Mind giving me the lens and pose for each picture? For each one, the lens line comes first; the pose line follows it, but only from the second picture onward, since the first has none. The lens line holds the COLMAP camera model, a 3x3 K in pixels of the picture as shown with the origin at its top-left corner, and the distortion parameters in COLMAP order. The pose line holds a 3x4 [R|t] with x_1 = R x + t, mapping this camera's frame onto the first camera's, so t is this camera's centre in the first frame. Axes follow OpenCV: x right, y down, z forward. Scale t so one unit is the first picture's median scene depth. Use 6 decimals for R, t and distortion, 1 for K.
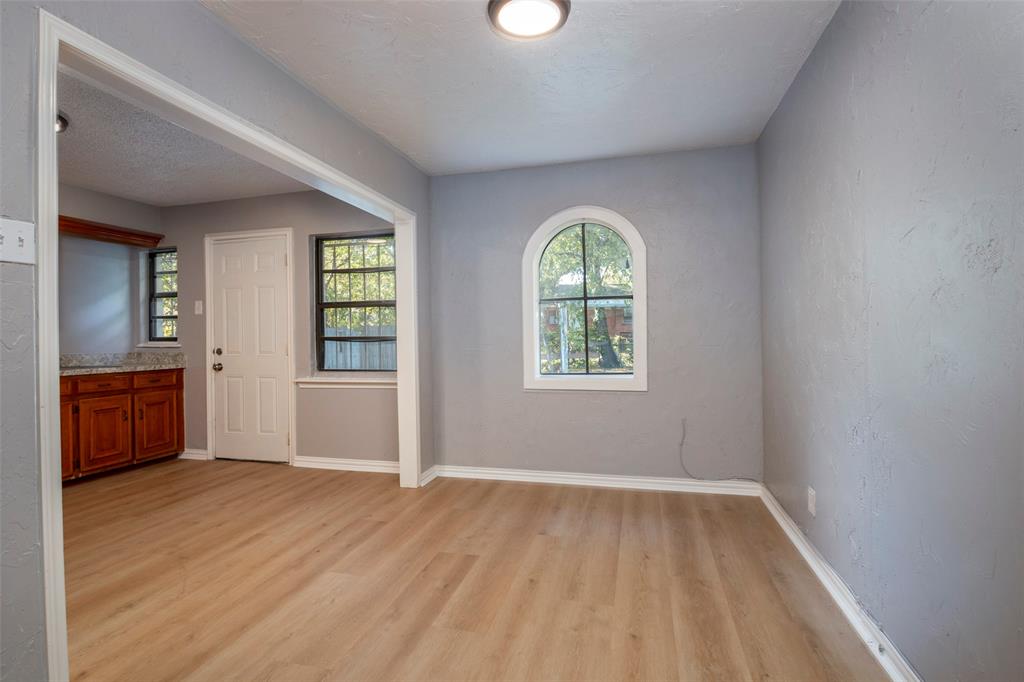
lens RADIAL K [[502.5, 0, 508.5], [0, 502.5, 328.4], [0, 0, 1]] dist [0.000712, 0.000015]
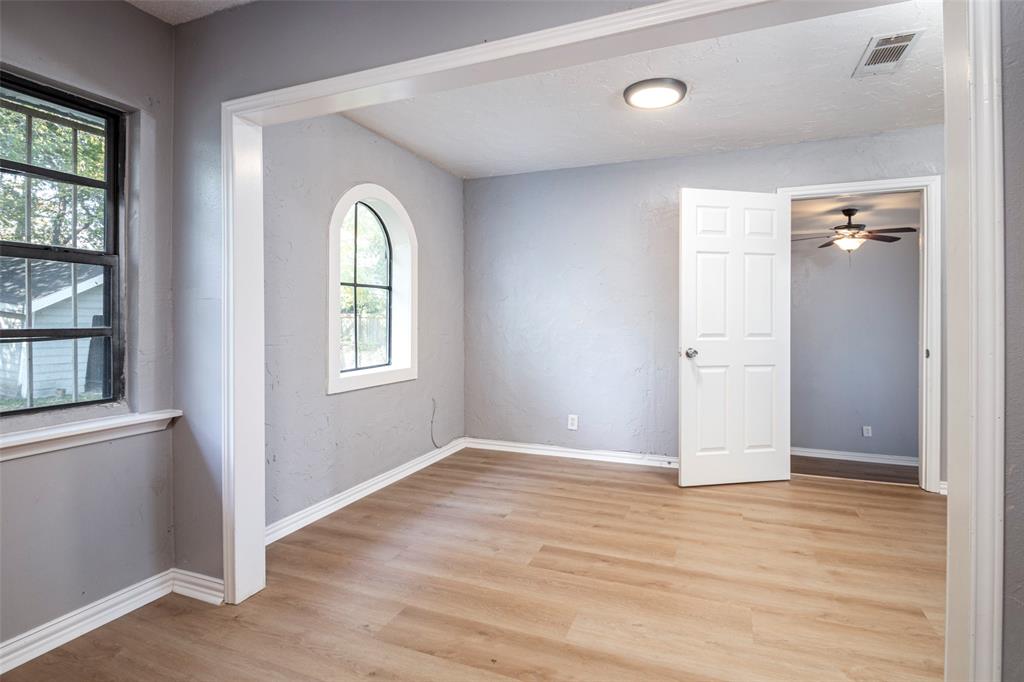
lens RADIAL K [[502.5, 0, 508.5], [0, 502.5, 328.4], [0, 0, 1]] dist [0.000712, 0.000015]
pose [[0.121460, -0.003358, 0.992591, -1.120229], [-0.010655, 0.999932, 0.004686, 0.015992], [-0.992539, -0.011146, 0.121416, 1.004604]]
